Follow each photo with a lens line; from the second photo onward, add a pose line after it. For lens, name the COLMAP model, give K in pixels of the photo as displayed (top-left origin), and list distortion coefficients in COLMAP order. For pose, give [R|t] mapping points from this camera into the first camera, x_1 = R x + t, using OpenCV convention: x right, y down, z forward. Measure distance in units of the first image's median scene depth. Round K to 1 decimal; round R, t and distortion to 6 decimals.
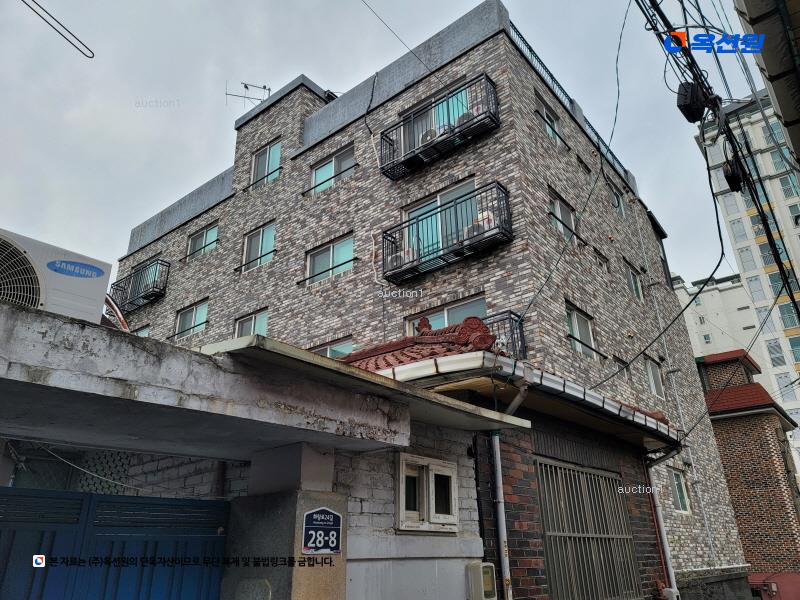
lens RADIAL K [[580.5, 0, 400.0], [0, 580.5, 300.0], [0, 0, 1]] dist [0.041082, 0.000753]
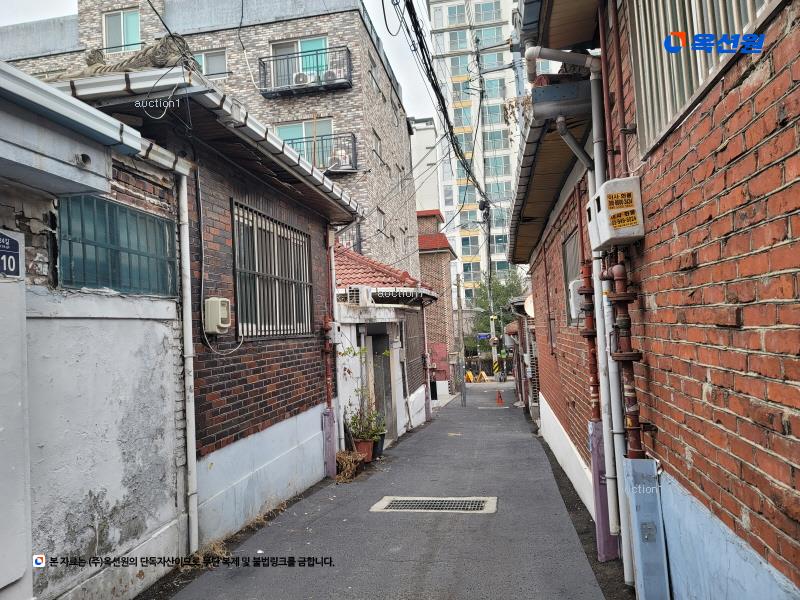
lens RADIAL K [[580.5, 0, 400.0], [0, 580.5, 300.0], [0, 0, 1]] dist [0.041082, 0.000753]
pose [[0.870696, -0.007199, 0.491769, -0.437389], [-0.161257, 0.940440, 0.299280, -0.232246], [-0.464634, -0.339883, 0.817676, -0.457264]]
